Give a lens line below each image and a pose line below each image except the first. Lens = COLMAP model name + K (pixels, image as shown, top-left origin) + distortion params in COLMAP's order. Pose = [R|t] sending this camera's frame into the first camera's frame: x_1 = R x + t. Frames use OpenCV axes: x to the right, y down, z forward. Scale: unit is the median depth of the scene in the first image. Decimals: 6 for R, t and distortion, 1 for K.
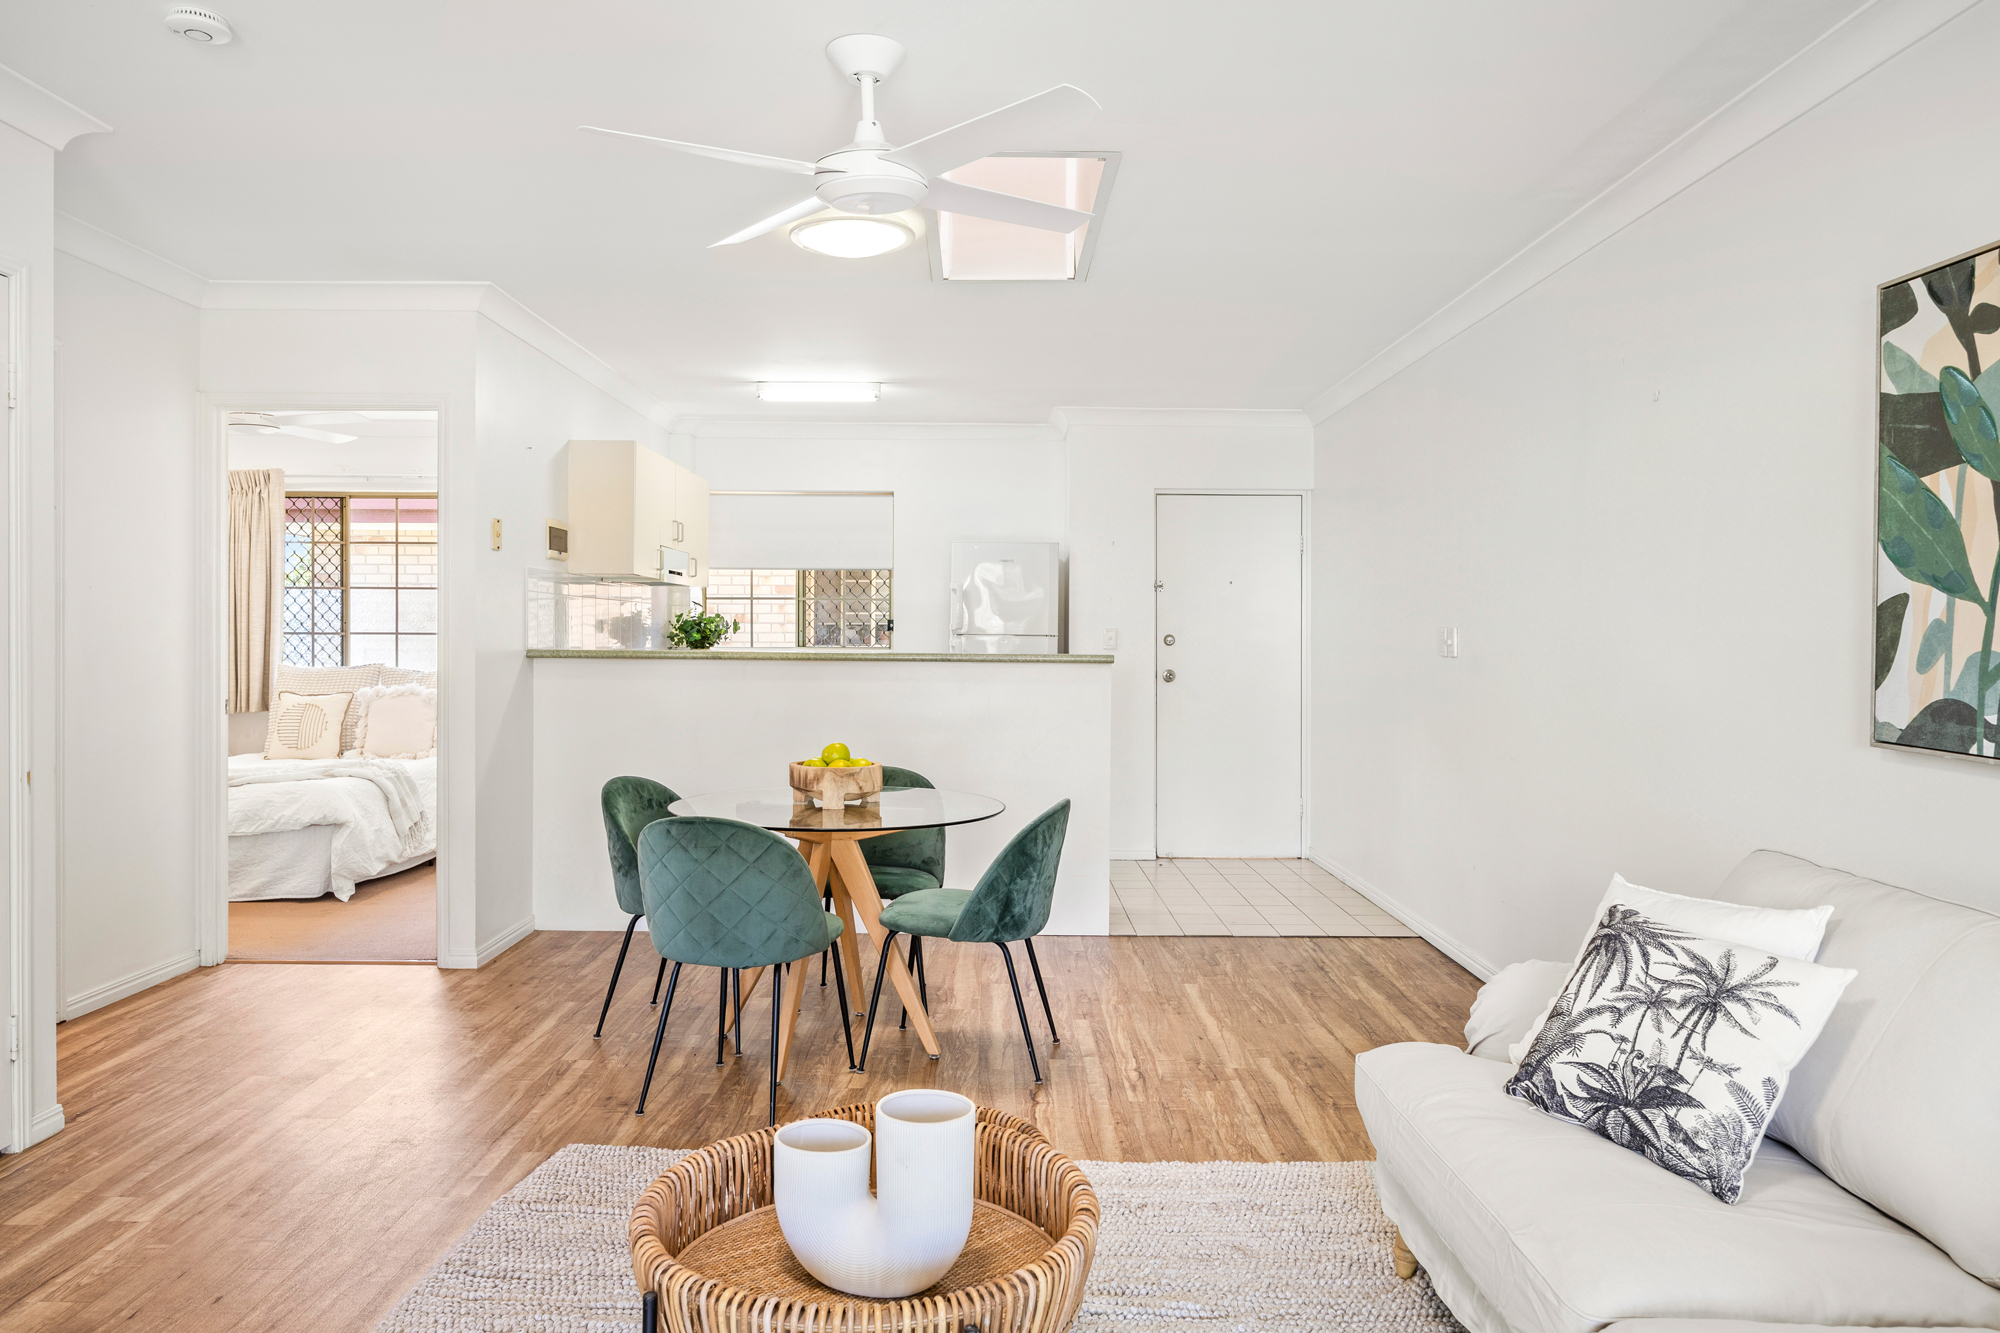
lens RADIAL K [[1303.4, 0, 1000.0], [0, 1303.4, 666.5], [0, 0, 1]] dist [-0.061034, 0.001150]
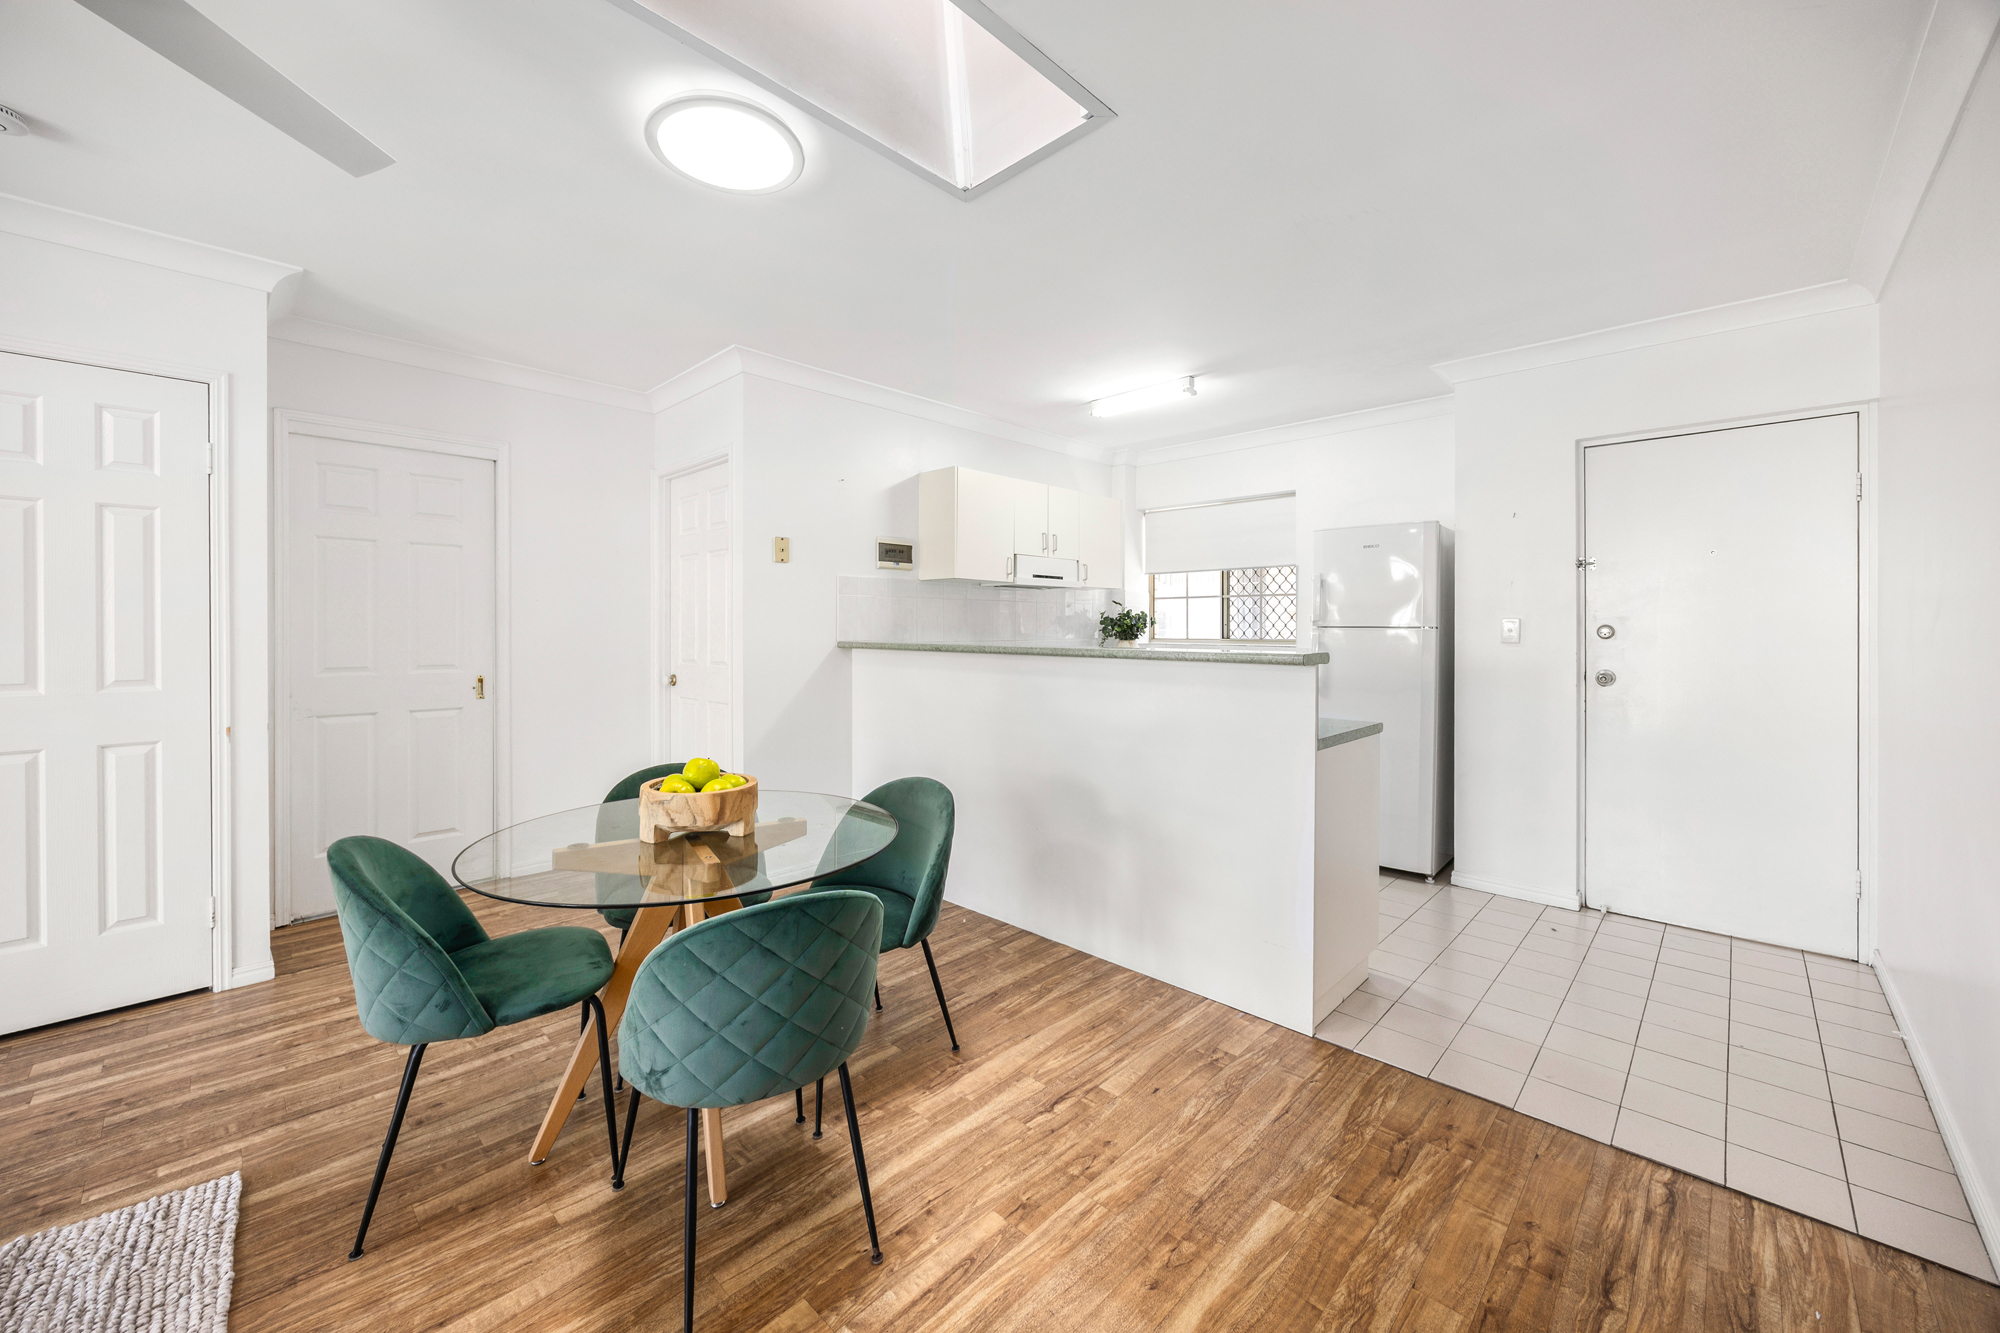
lens RADIAL K [[764.9, 0, 976.9], [0, 764.9, 640.4], [0, 0, 1]] dist [-0.009868, 0.000001]
pose [[0.709134, 0.004744, -0.705058, 0.324177], [-0.011002, 0.999930, -0.004338, -0.015712], [0.704988, 0.010834, 0.709136, 0.725135]]
